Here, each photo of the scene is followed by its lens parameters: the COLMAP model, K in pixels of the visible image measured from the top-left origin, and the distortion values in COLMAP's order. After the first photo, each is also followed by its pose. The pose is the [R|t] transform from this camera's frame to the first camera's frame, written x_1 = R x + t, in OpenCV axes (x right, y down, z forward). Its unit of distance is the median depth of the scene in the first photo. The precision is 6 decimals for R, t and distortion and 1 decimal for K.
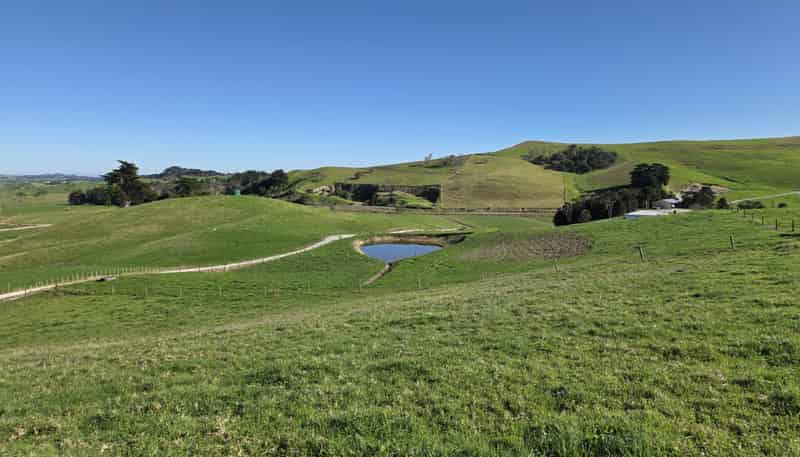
lens RADIAL K [[526.1, 0, 408.7], [0, 526.1, 240.2], [0, 0, 1]] dist [0.104463, -0.113328]
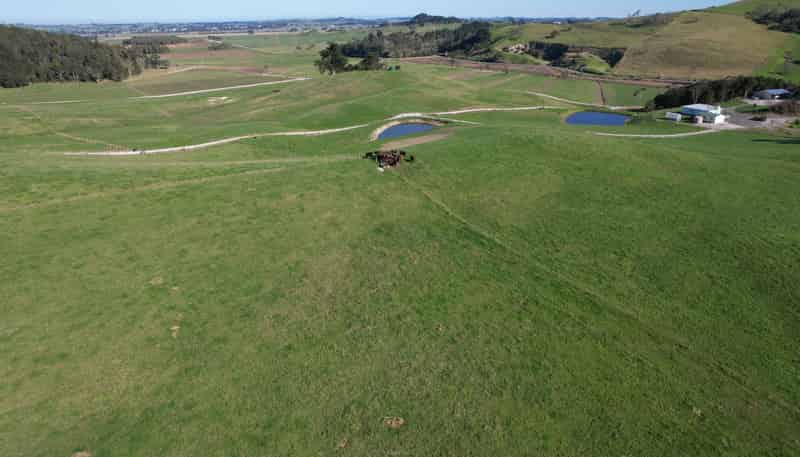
lens RADIAL K [[510.4, 0, 398.6], [0, 510.4, 229.5], [0, 0, 1]] dist [-0.071024, 0.062157]
pose [[0.890895, 0.171243, -0.420693, 0.126093], [-0.048412, 0.956731, 0.286917, -0.026275], [0.451623, -0.235247, 0.860637, -0.094995]]
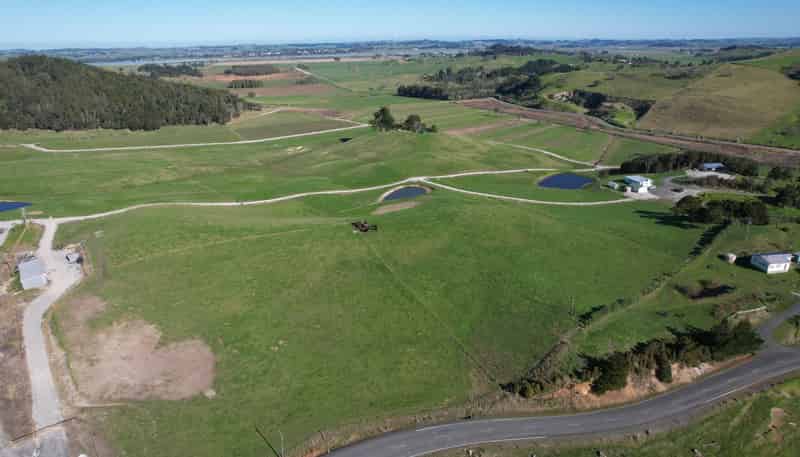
lens RADIAL K [[510.4, 0, 398.6], [0, 510.4, 229.5], [0, 0, 1]] dist [-0.071024, 0.062157]
pose [[0.808147, 0.201083, -0.553592, 0.248031], [-0.060862, 0.963394, 0.261089, -0.083837], [0.585828, -0.177306, 0.790802, -0.192238]]
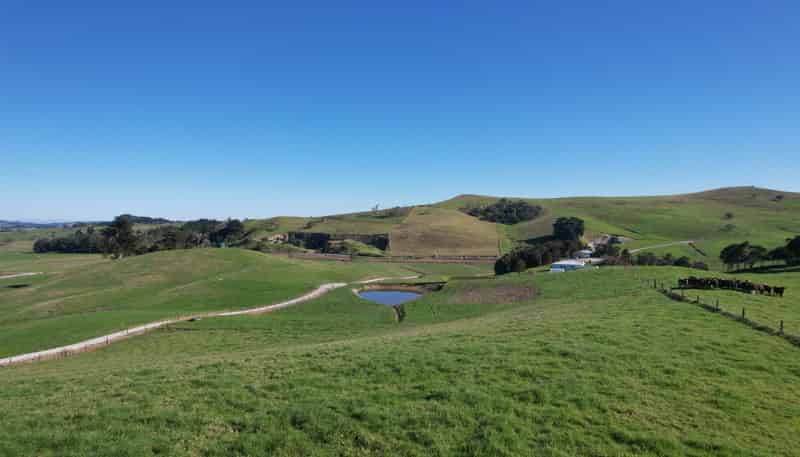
lens RADIAL K [[510.4, 0, 398.6], [0, 510.4, 229.5], [0, 0, 1]] dist [-0.071024, 0.062157]
pose [[0.995187, 0.002581, 0.097961, -0.020681], [0.007930, 0.994253, -0.106758, -0.001859], [-0.097674, 0.107021, 0.989448, -0.043552]]
